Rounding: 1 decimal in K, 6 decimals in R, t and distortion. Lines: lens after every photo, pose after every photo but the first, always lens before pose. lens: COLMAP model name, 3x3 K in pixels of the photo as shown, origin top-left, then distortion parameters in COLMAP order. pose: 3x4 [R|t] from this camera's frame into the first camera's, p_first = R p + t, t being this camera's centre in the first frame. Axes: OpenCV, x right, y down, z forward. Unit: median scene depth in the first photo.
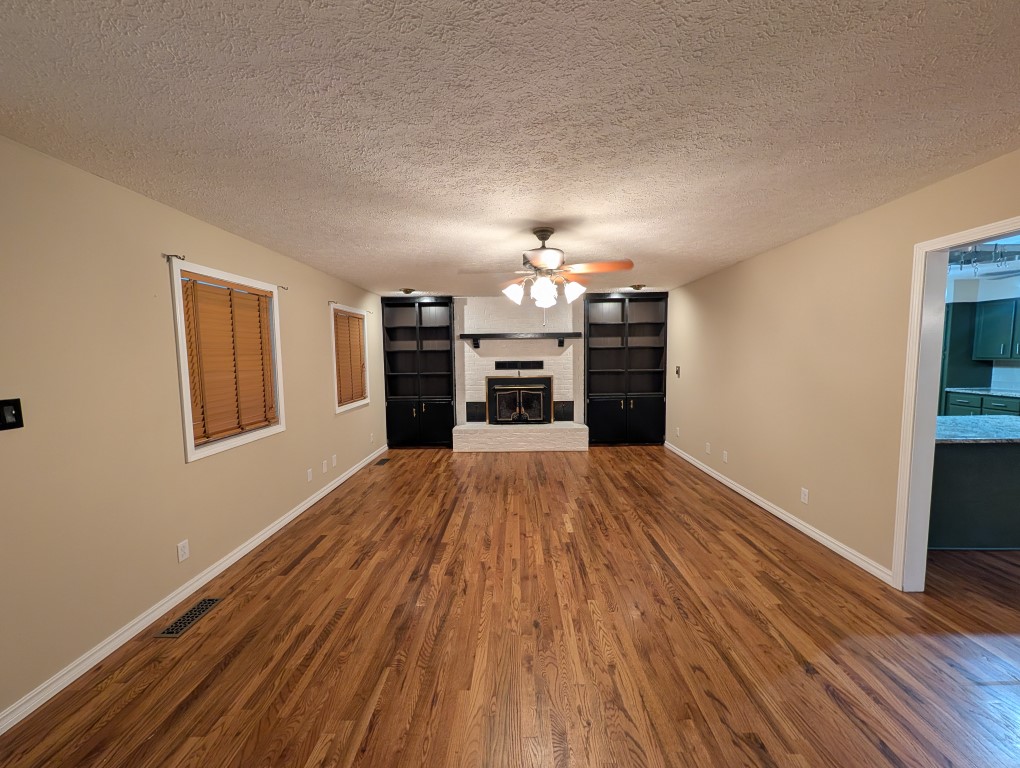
lens RADIAL K [[390.1, 0, 510.0], [0, 390.1, 385.8], [0, 0, 1]] dist [0.002029, -0.000007]
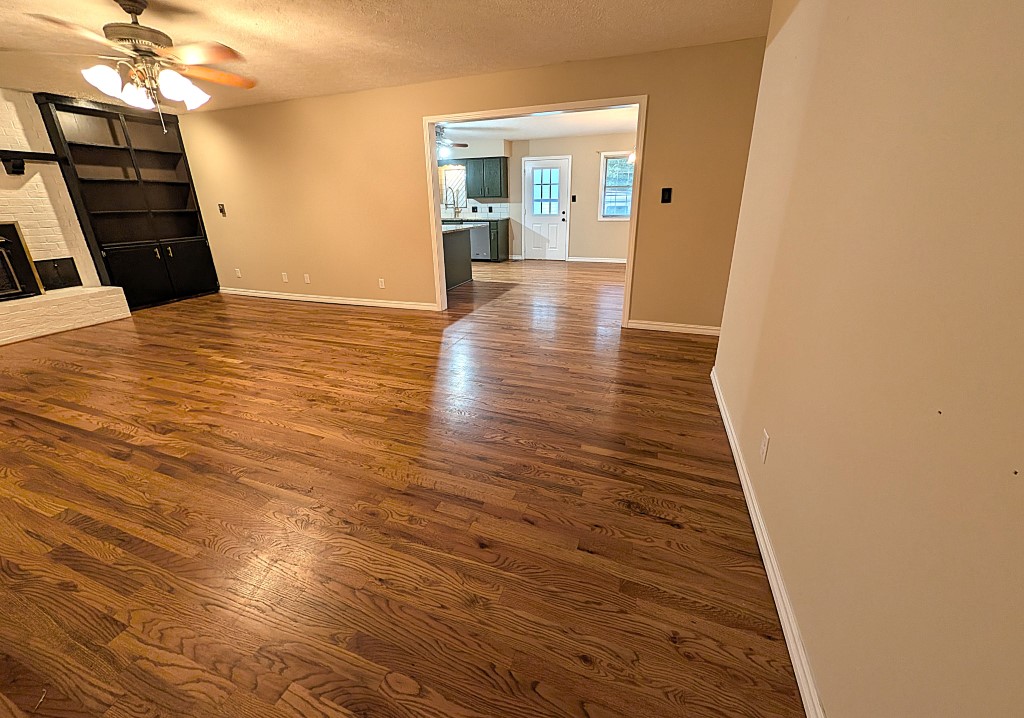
lens RADIAL K [[392.7, 0, 508.2], [0, 392.7, 331.2], [0, 0, 1]] dist [0.001774, 0.000213]
pose [[0.332884, -0.288255, 0.897829, -0.533027], [0.089734, 0.957494, 0.274140, 0.088071], [-0.938689, -0.010691, 0.344600, 0.005766]]
